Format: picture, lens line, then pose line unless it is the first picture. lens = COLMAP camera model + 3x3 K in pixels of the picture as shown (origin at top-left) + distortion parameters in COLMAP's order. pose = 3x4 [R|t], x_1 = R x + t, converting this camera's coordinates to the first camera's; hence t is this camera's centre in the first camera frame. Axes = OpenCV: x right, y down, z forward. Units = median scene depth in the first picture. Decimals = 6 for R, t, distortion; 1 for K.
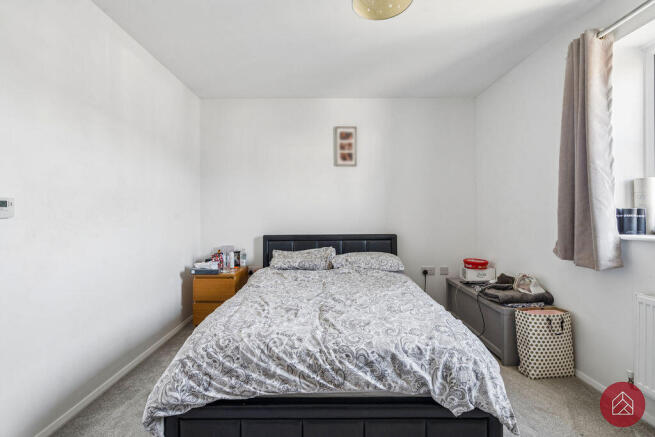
lens RADIAL K [[305.5, 0, 327.7], [0, 305.5, 214.7], [0, 0, 1]] dist [-0.001034, 0.000043]
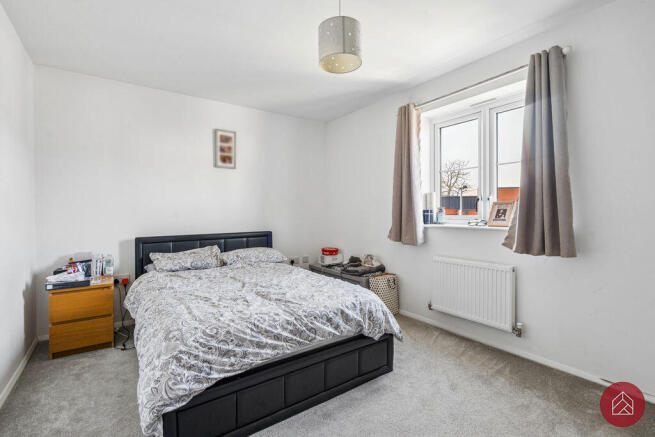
lens RADIAL K [[298.9, 0, 327.5], [0, 298.9, 218.5], [0, 0, 1]] dist [-0.000719, -0.000101]
pose [[0.817262, -0.012260, 0.576135, -0.489819], [0.005313, 0.999891, 0.013742, 0.003635], [-0.576241, -0.008170, 0.817239, -0.083506]]
